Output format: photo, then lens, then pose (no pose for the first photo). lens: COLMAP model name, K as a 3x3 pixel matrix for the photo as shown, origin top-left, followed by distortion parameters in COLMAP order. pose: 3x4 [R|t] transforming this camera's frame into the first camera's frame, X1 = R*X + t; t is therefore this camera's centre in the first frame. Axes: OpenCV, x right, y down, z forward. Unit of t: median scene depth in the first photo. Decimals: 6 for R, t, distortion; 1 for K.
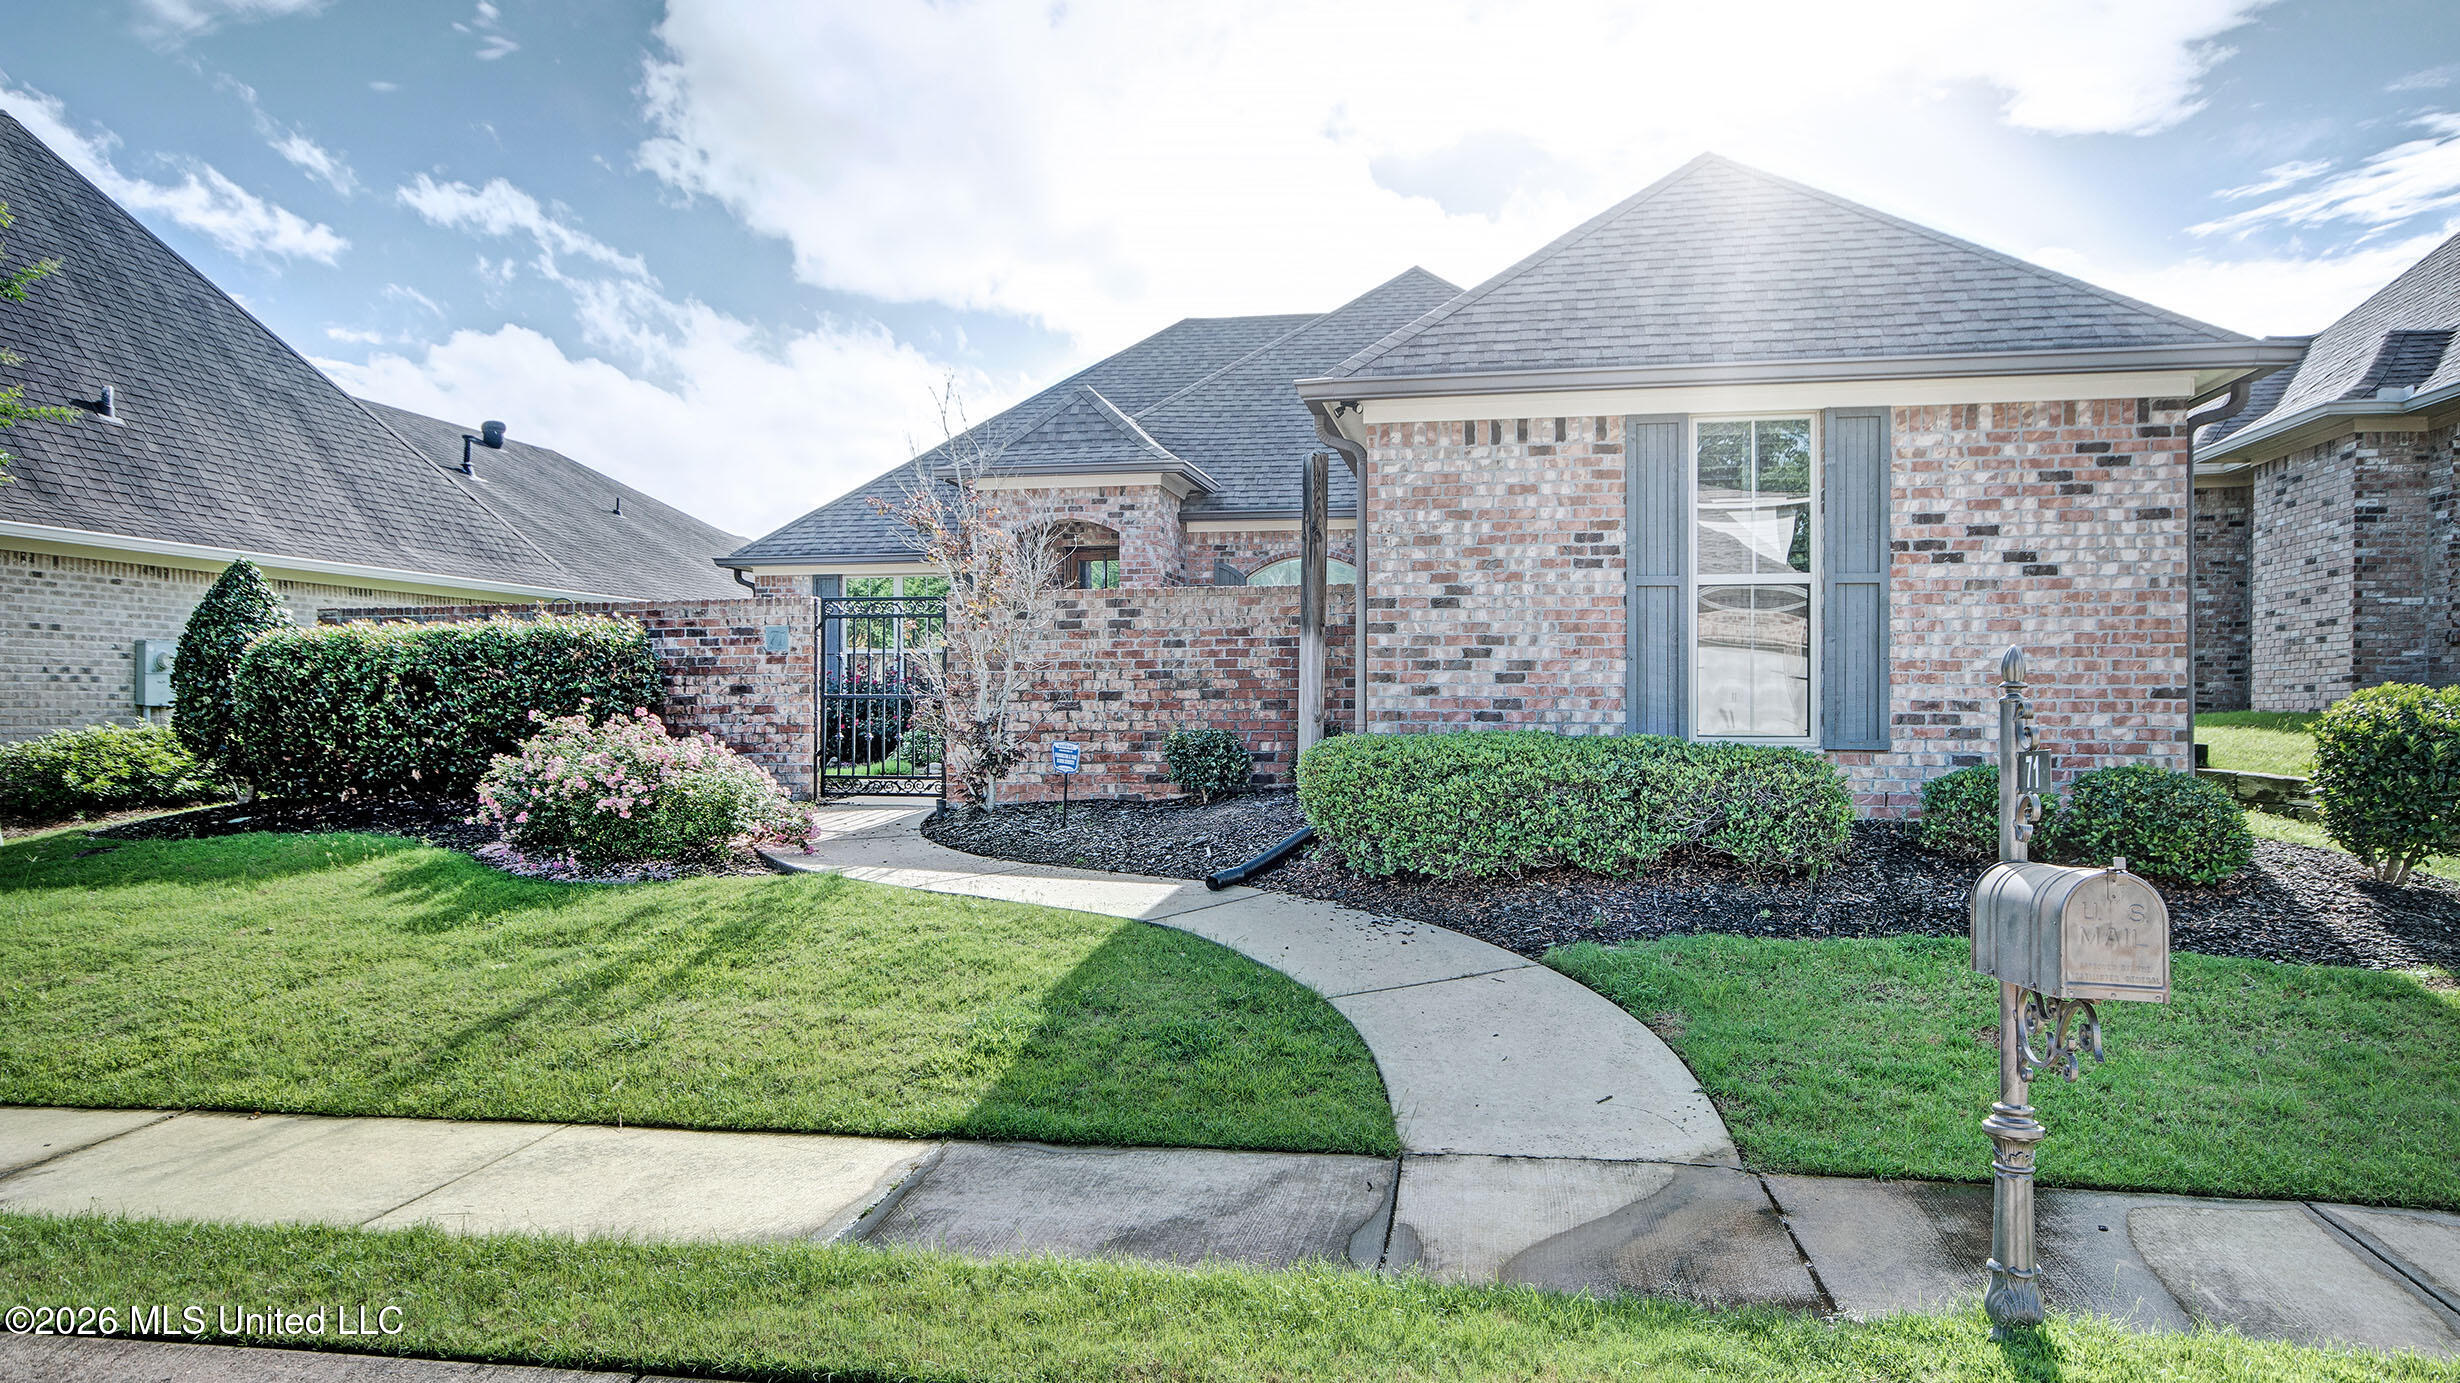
lens RADIAL K [[1470.2, 0, 1226.0], [0, 1470.2, 704.2], [0, 0, 1]] dist [0.033279, 0.001931]
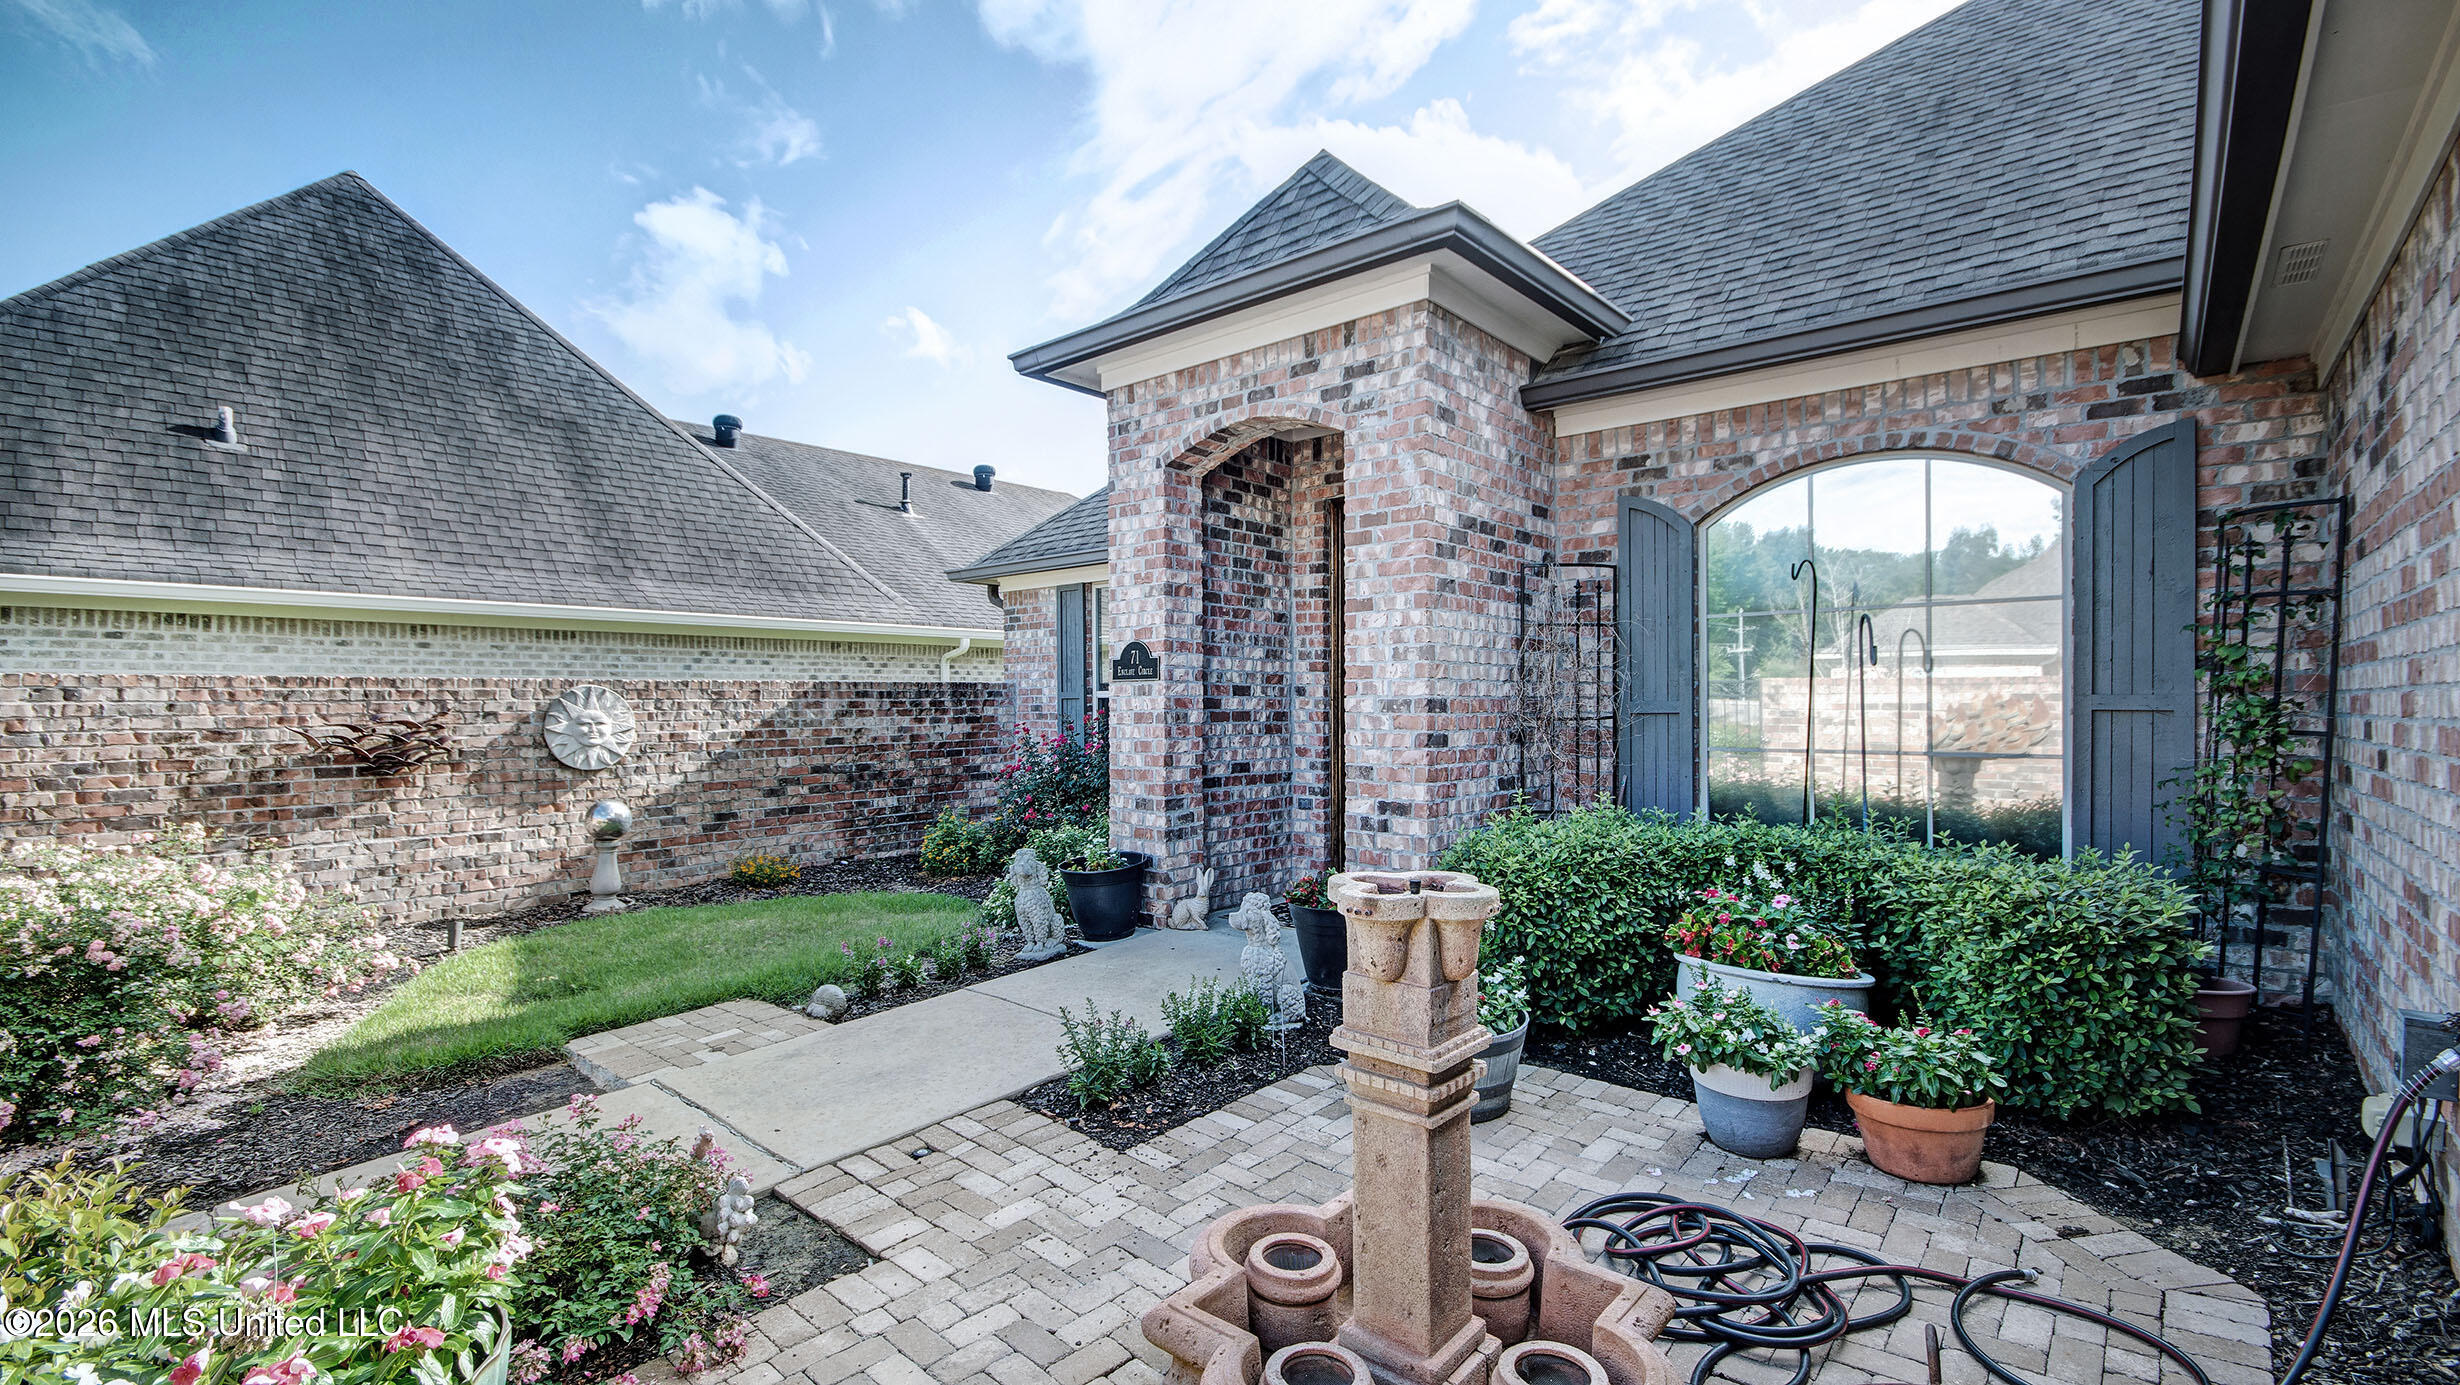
lens RADIAL K [[1080.8, 0, 1218.6], [0, 1080.8, 708.2], [0, 0, 1]] dist [0.004089, -0.010493]
pose [[0.865959, -0.001016, -0.500113, 0.073482], [0.004508, 0.999973, 0.005774, -0.053099], [0.500094, -0.007254, 0.865941, 0.976774]]
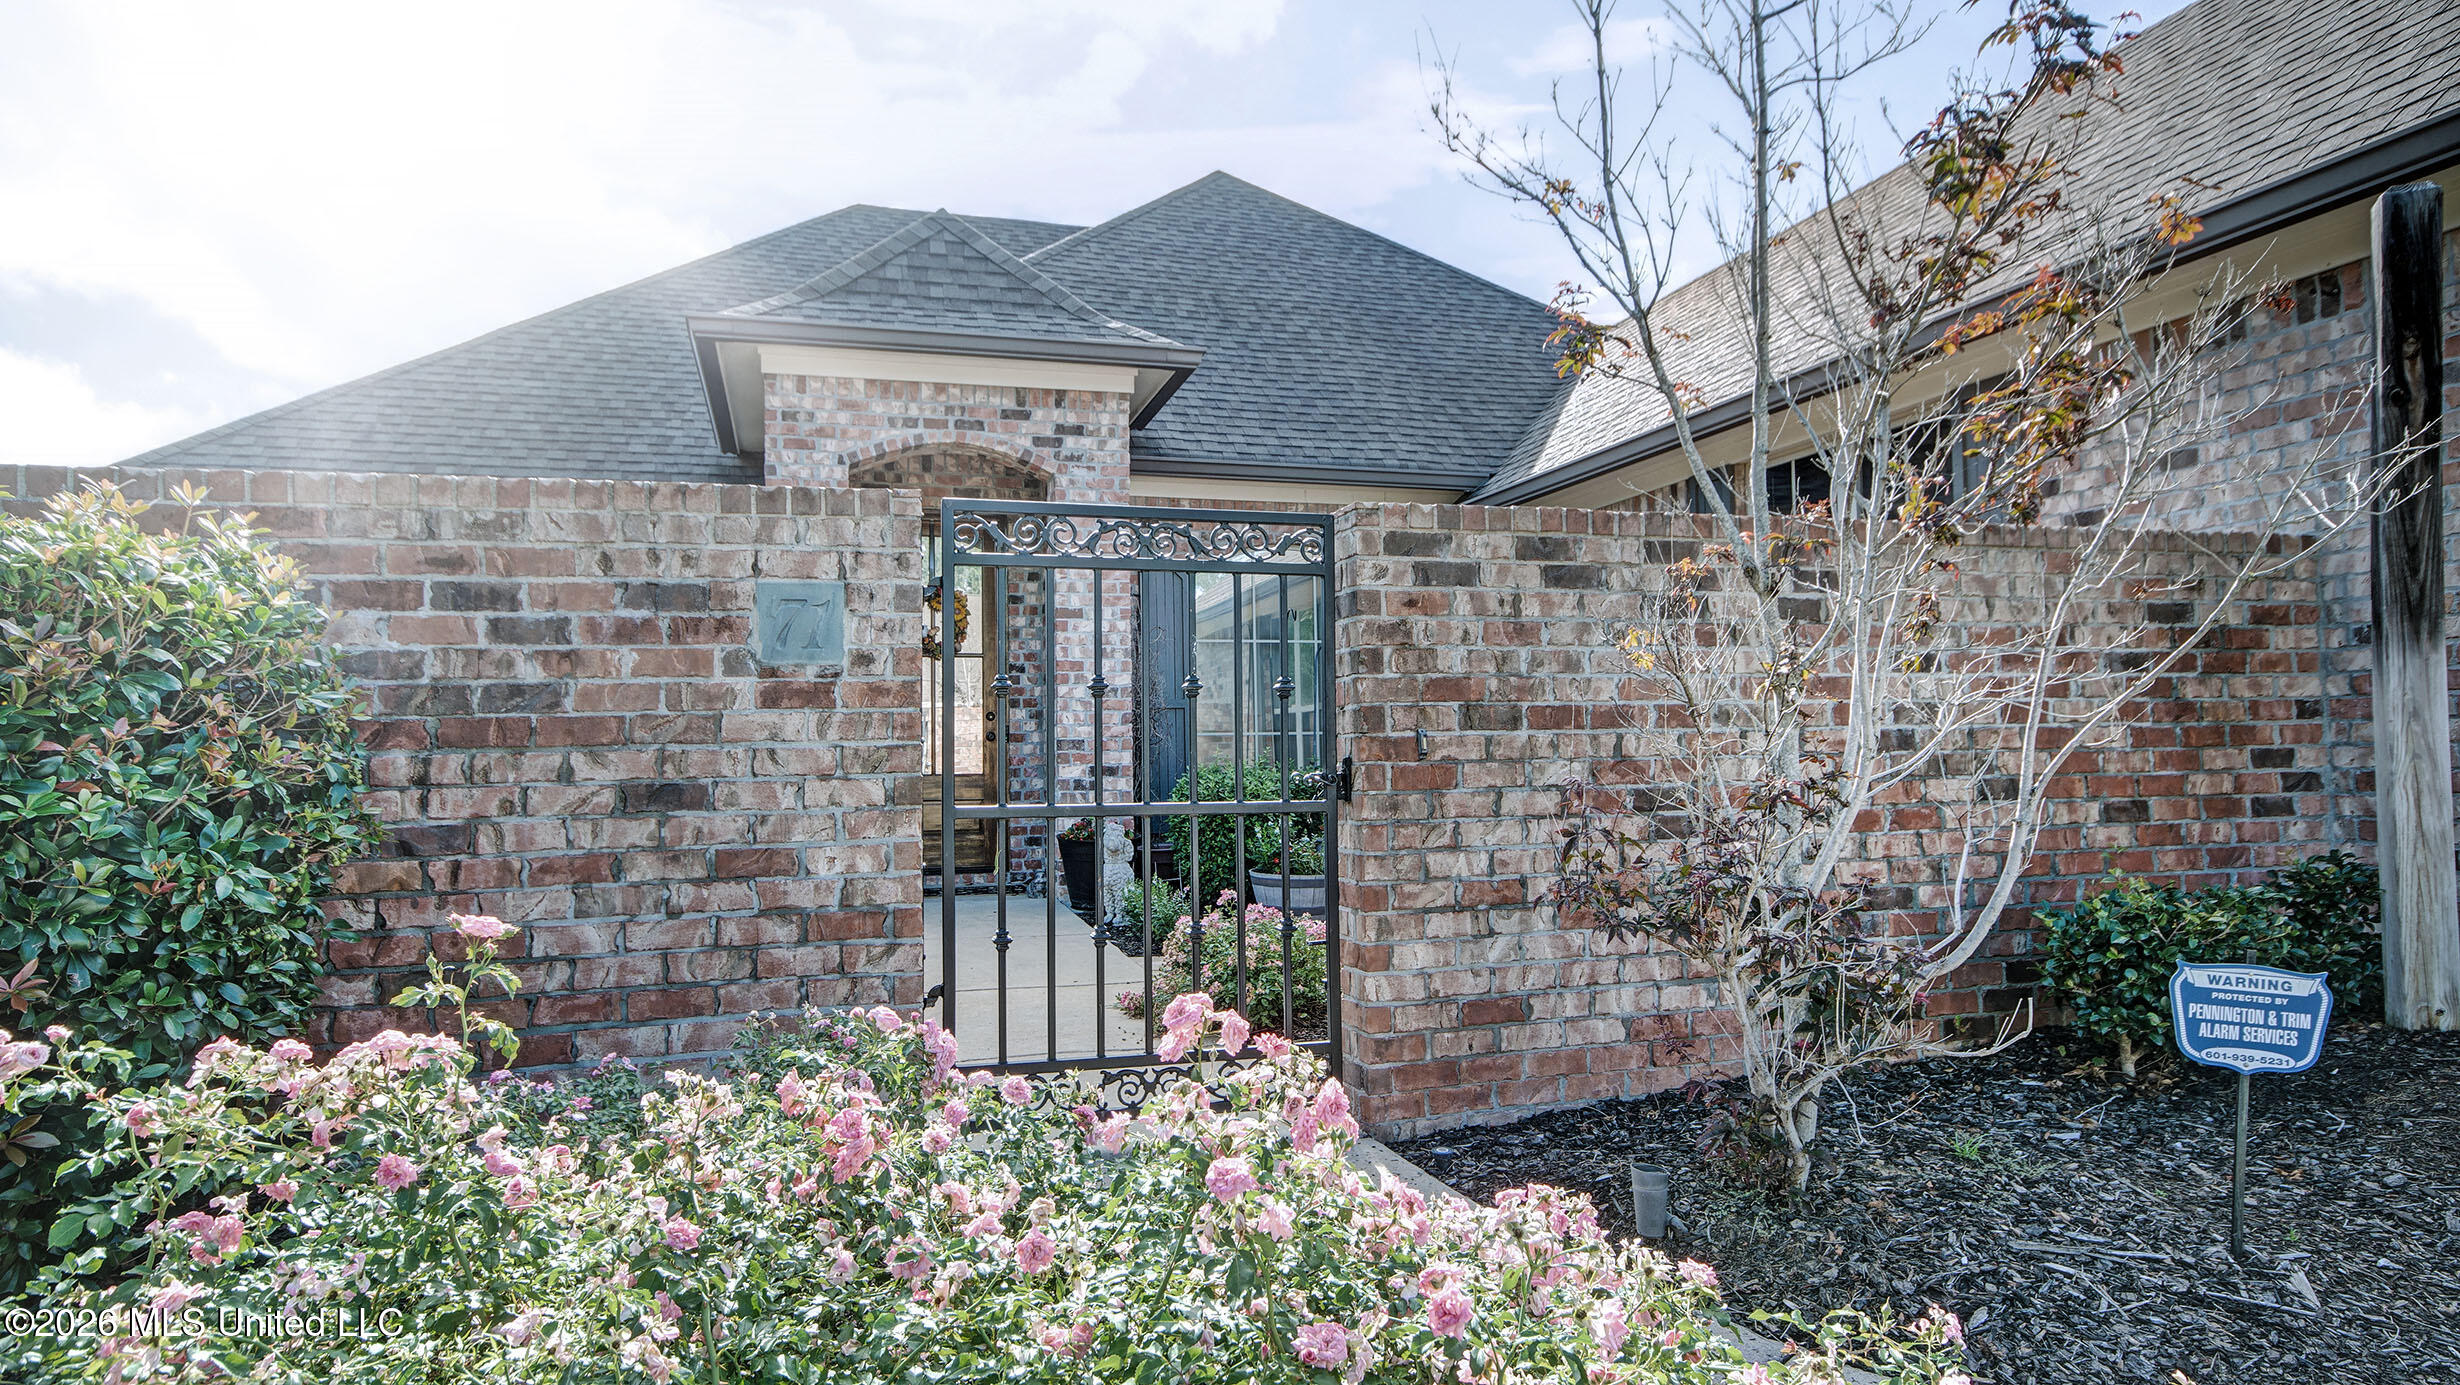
lens RADIAL K [[1470.2, 0, 1226.3], [0, 1470.2, 692.2], [0, 0, 1]] dist [0.033279, 0.001931]
pose [[0.892100, 0.010968, 0.451706, -0.356639], [0.012034, 0.998774, -0.048019, -0.014981], [-0.451678, 0.048274, 0.890874, 0.683347]]
